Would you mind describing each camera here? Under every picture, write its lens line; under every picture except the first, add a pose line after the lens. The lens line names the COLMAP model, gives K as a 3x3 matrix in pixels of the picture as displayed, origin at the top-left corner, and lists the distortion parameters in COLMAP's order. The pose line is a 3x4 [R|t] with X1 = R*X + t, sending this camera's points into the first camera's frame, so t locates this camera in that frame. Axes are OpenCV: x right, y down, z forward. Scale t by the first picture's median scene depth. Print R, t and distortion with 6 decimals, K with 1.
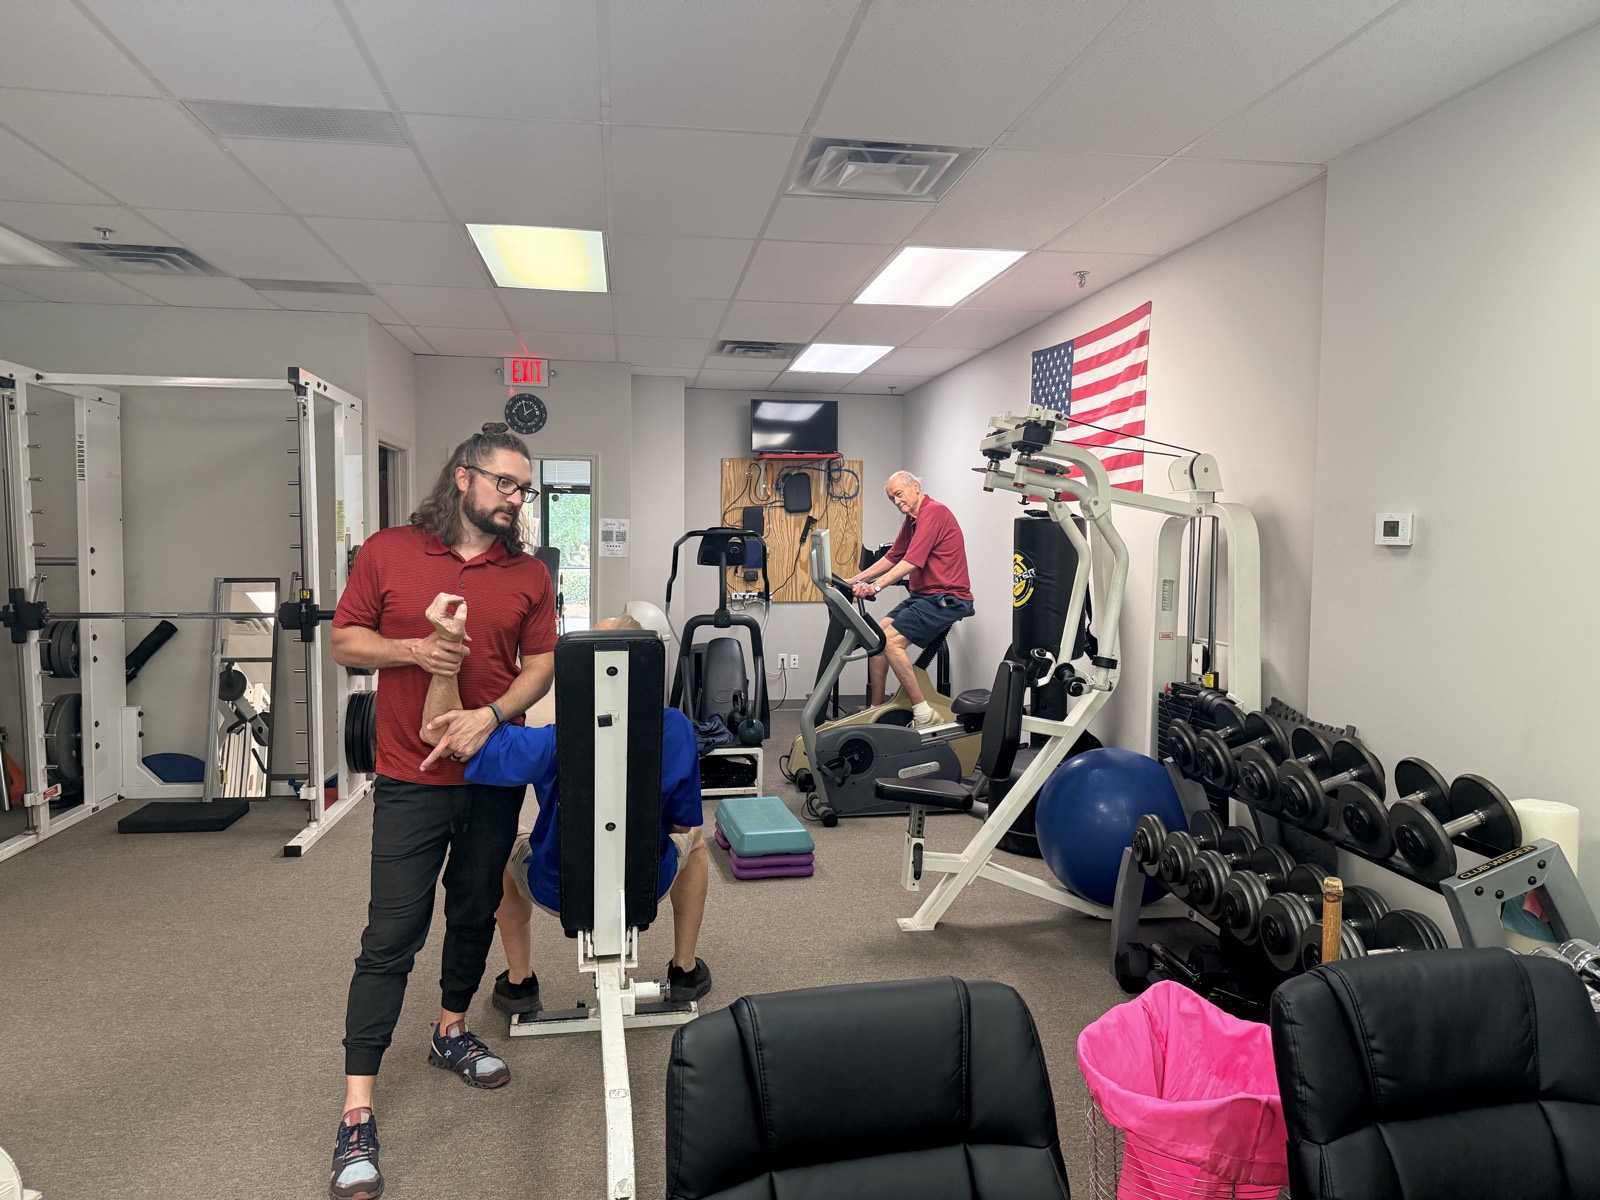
lens RADIAL K [[1128.1, 0, 801.4], [0, 1128.1, 600.1], [0, 0, 1]] dist [-0.000294, -0.000253]
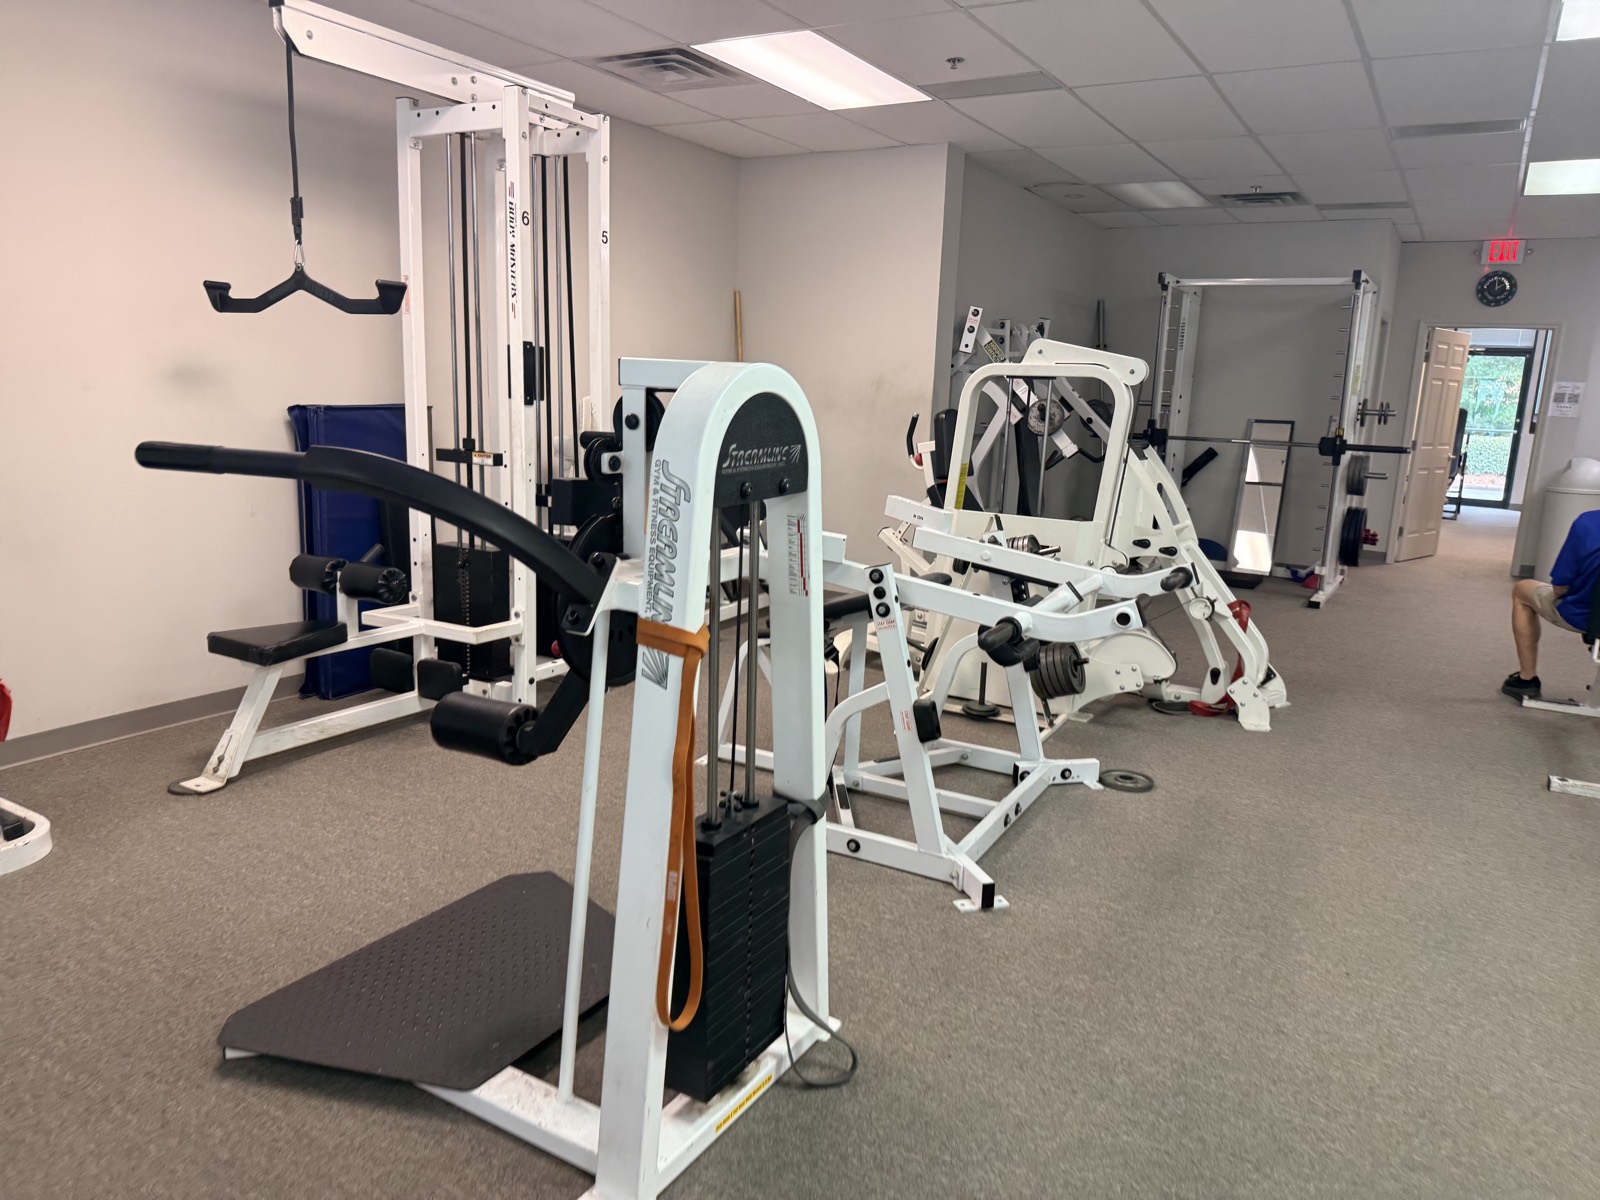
lens RADIAL K [[1128.1, 0, 804.8], [0, 1128.1, 609.1], [0, 0, 1]] dist [-0.000294, -0.000253]
pose [[0.772516, 0.153095, -0.616263, -0.027977], [-0.064094, 0.984344, 0.164190, 0.015111], [0.631752, -0.087340, 0.770234, -0.377002]]
